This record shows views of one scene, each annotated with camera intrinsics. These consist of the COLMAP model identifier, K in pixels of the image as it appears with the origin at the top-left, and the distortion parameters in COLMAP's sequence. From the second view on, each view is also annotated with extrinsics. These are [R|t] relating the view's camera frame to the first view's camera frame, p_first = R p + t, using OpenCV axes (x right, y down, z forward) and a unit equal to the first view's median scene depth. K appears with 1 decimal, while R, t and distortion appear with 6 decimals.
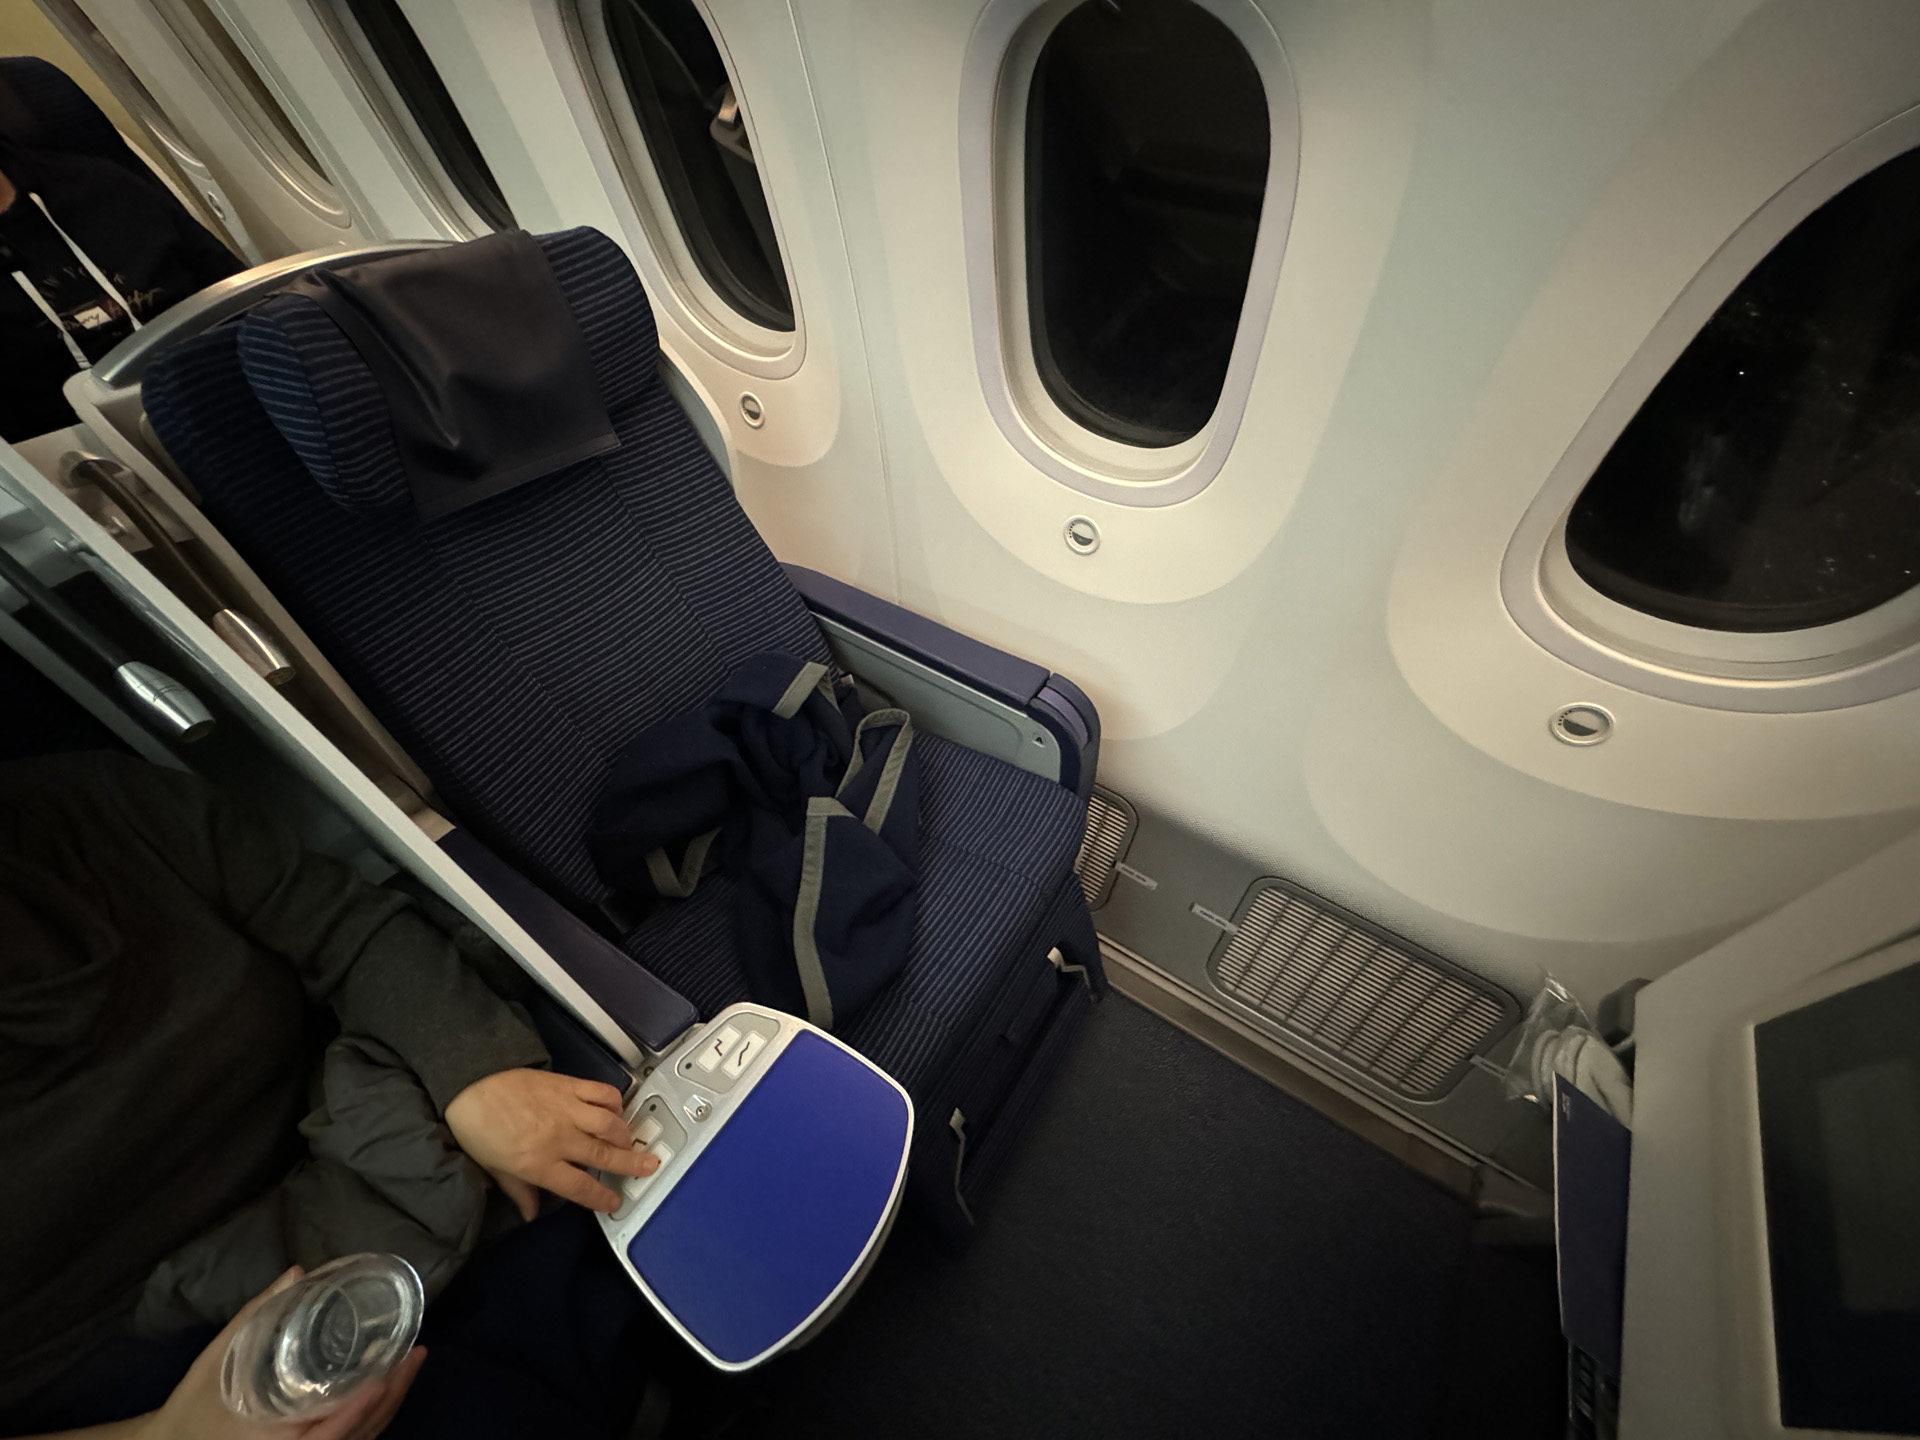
lens RADIAL K [[768.0, 0, 960.0], [0, 768.0, 720.0], [0, 0, 1]] dist [0.000465, -0.000141]
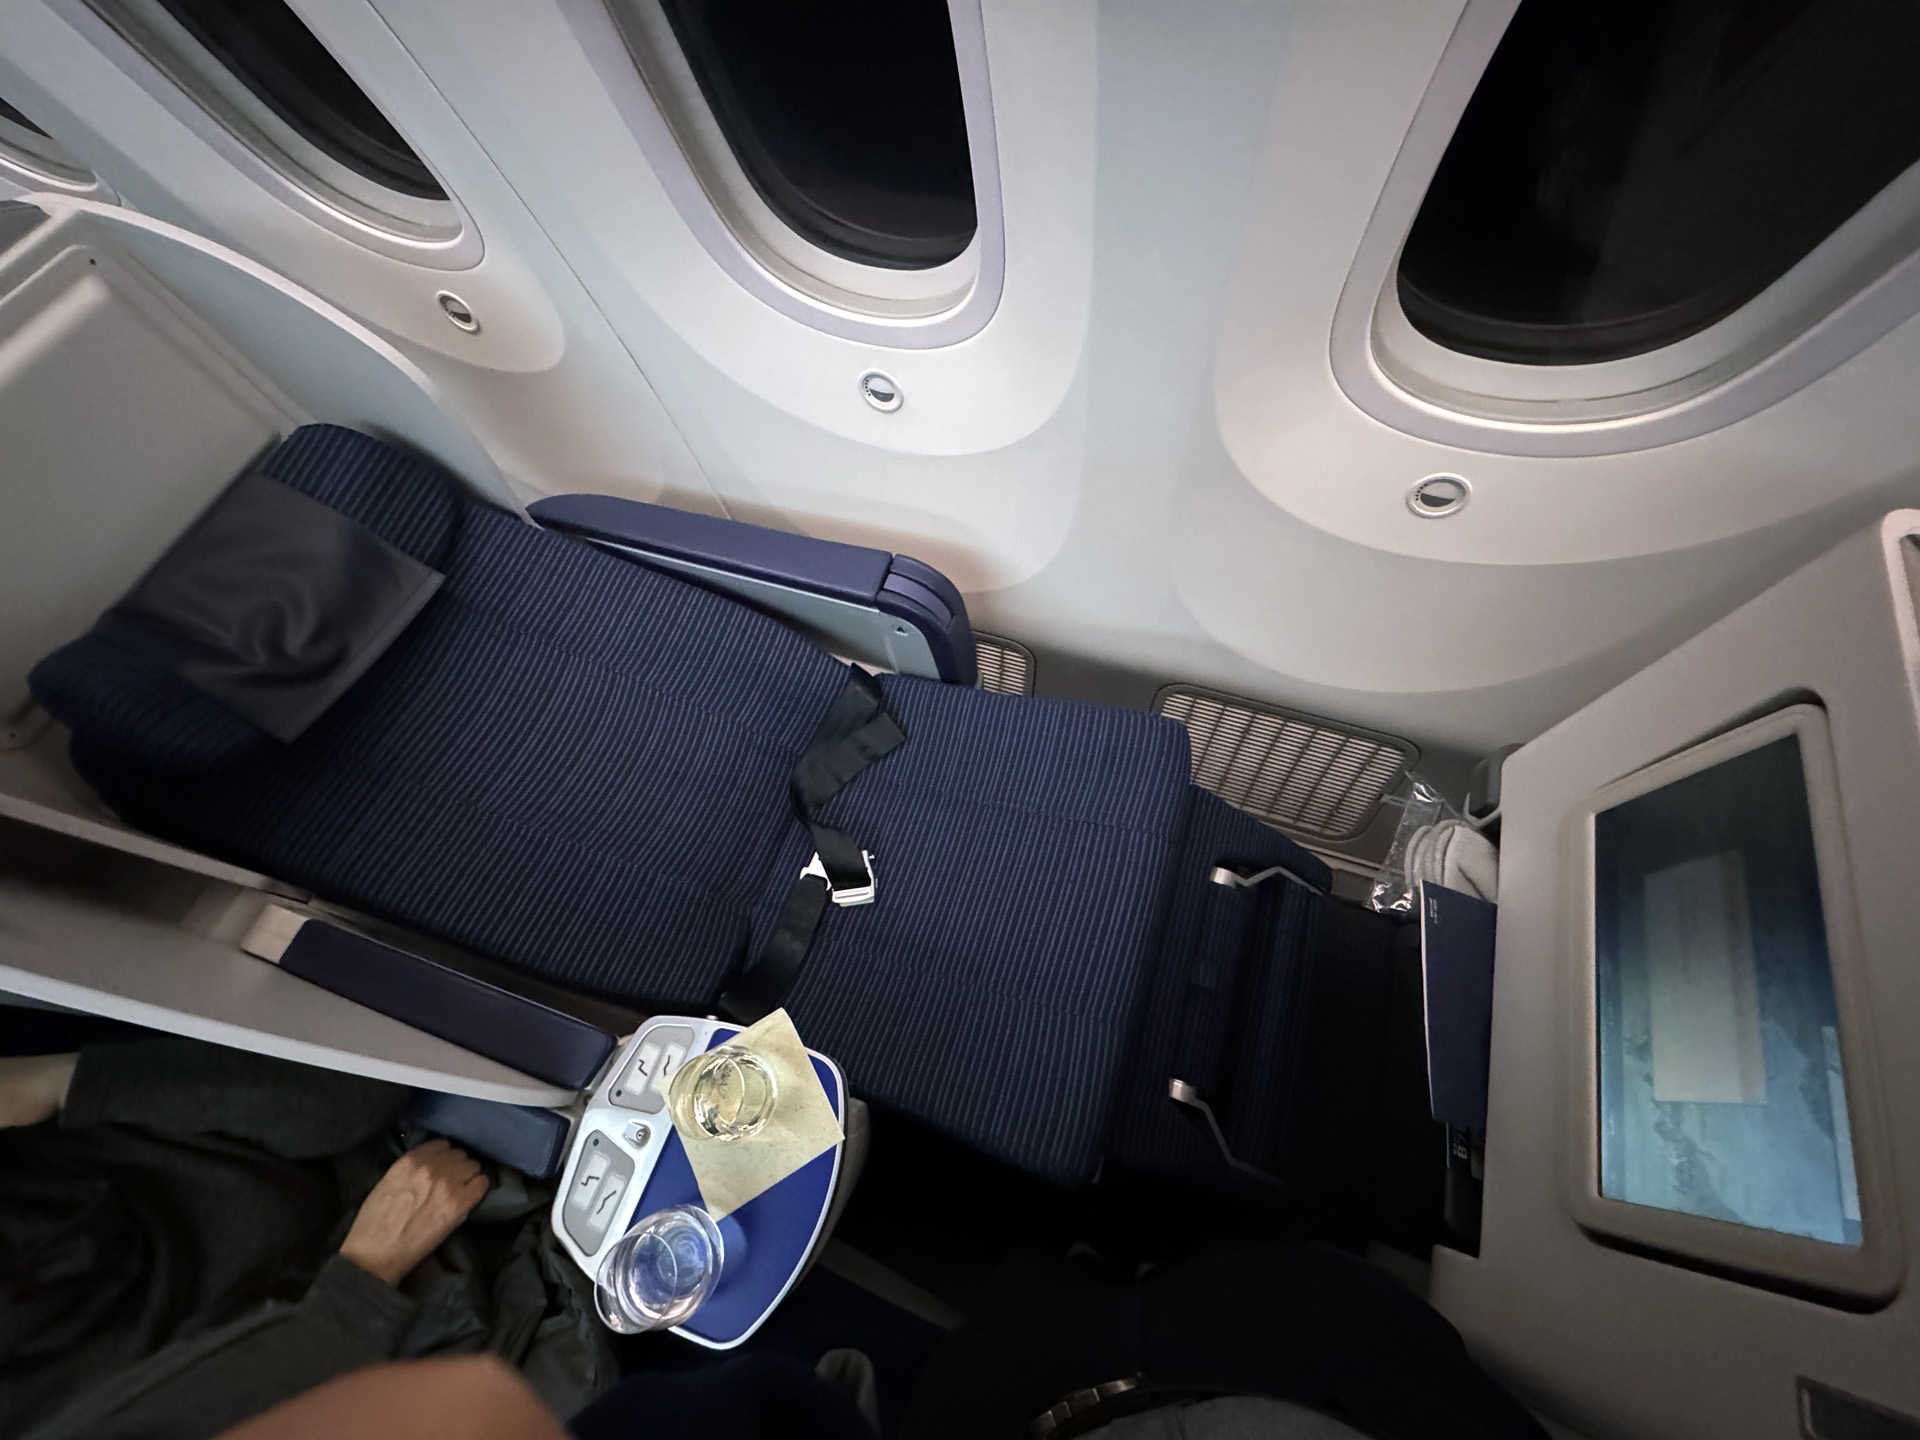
lens RADIAL K [[768.0, 0, 960.0], [0, 768.0, 720.0], [0, 0, 1]] dist [0.000465, -0.000141]
pose [[0.963258, -0.268073, 0.016477, 0.166404], [0.252785, 0.925633, 0.281609, -0.151573], [-0.090744, -0.267097, 0.959388, 0.091327]]
